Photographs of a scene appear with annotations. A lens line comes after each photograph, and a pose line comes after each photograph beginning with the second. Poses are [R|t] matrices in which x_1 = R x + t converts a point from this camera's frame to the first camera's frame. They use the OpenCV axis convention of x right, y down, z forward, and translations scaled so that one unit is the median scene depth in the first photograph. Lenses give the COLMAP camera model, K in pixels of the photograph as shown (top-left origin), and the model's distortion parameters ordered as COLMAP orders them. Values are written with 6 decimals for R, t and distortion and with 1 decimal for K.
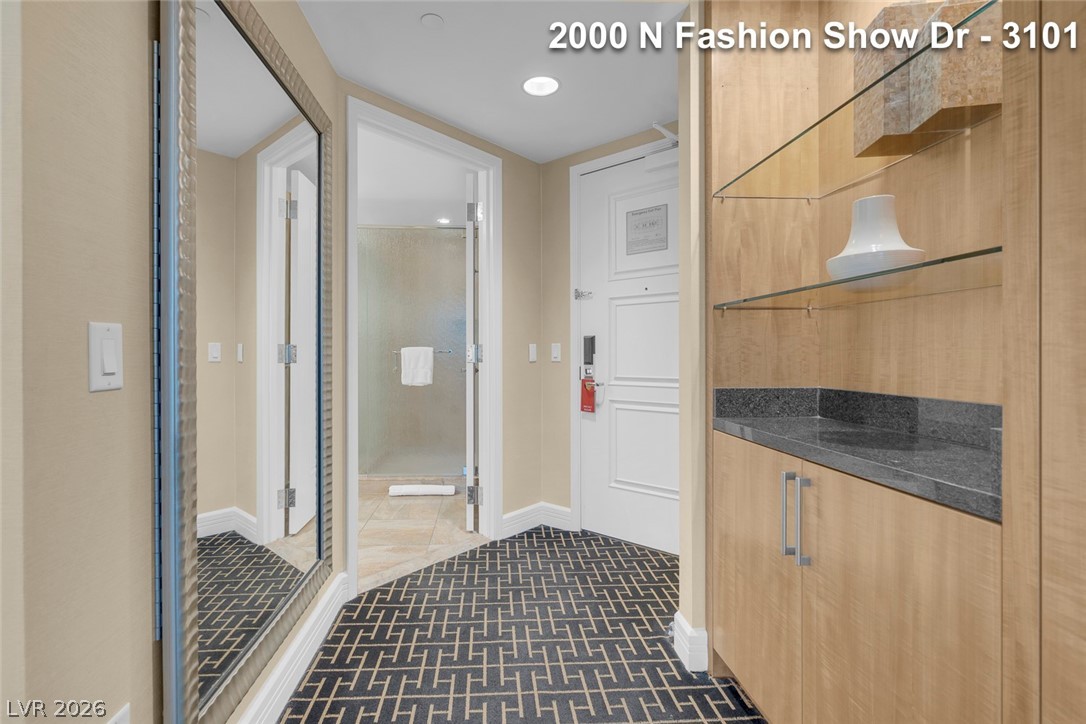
lens RADIAL K [[497.2, 0, 515.5], [0, 497.2, 352.4], [0, 0, 1]] dist [-0.006701, 0.005071]
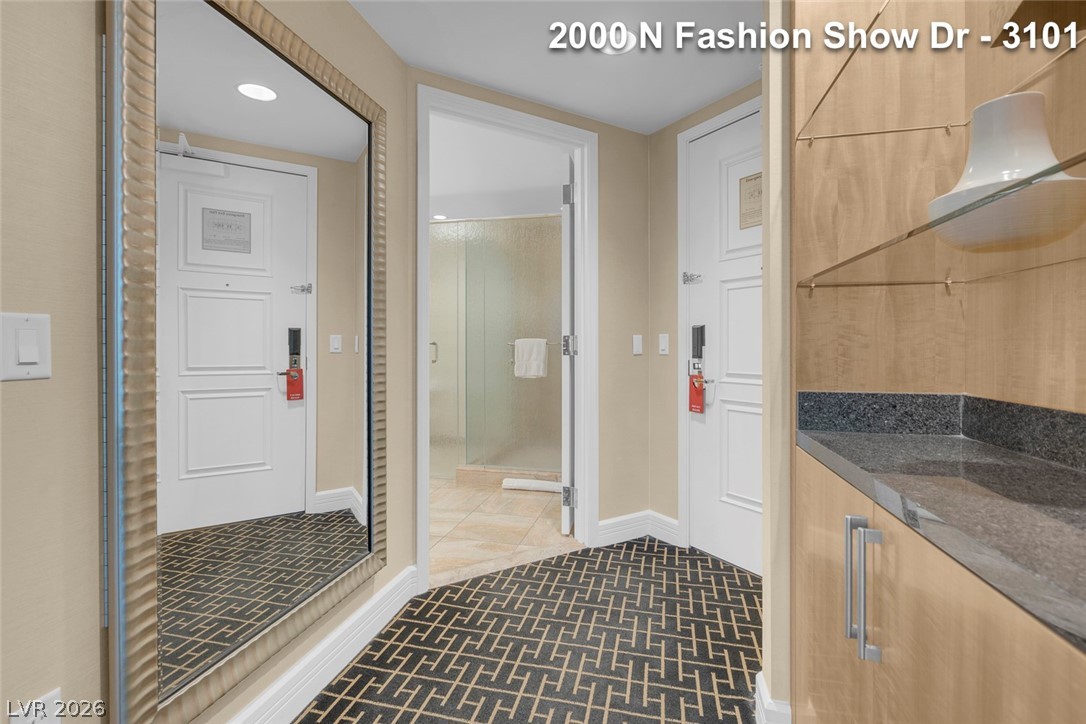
lens RADIAL K [[497.2, 0, 544.3], [0, 497.2, 344.3], [0, 0, 1]] dist [-0.006701, 0.005071]
pose [[0.959540, 0.001614, -0.281566, 0.187650], [-0.001677, 0.999999, 0.000015, 0.000894], [0.281566, 0.000458, 0.959542, 0.124470]]
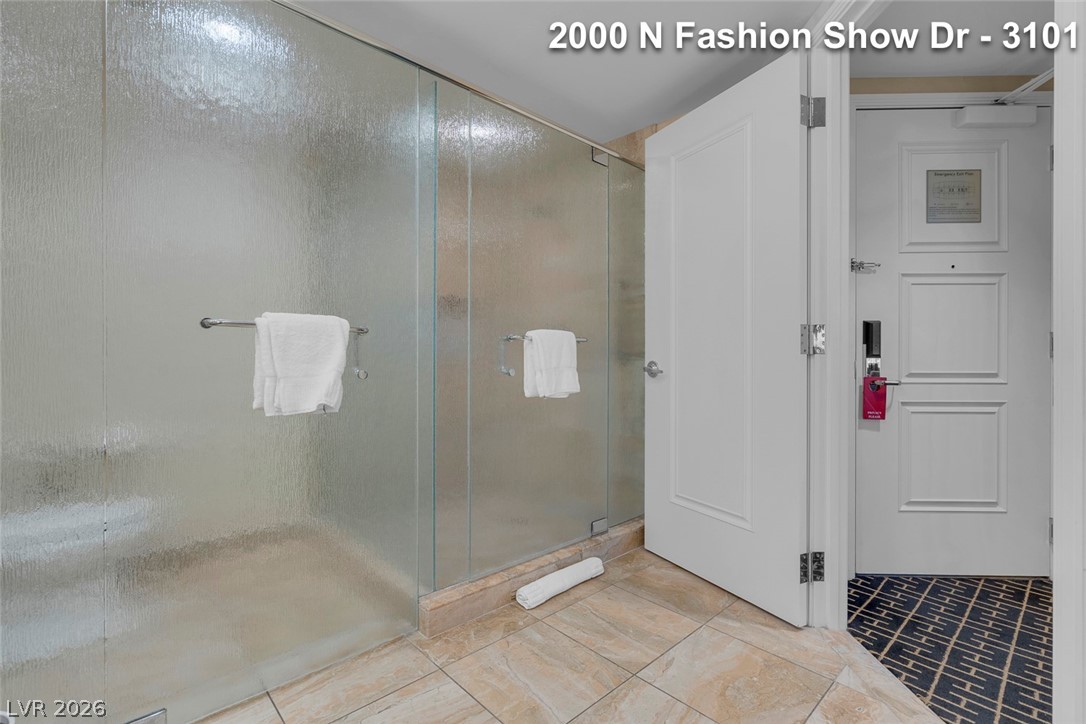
lens RADIAL K [[497.2, 0, 540.8], [0, 497.2, 353.1], [0, 0, 1]] dist [-0.006701, 0.005071]
pose [[0.769584, 0.005395, 0.638523, -1.033272], [-0.003799, 0.999985, -0.003871, 0.030996], [-0.638535, 0.000553, 0.769593, 1.028130]]
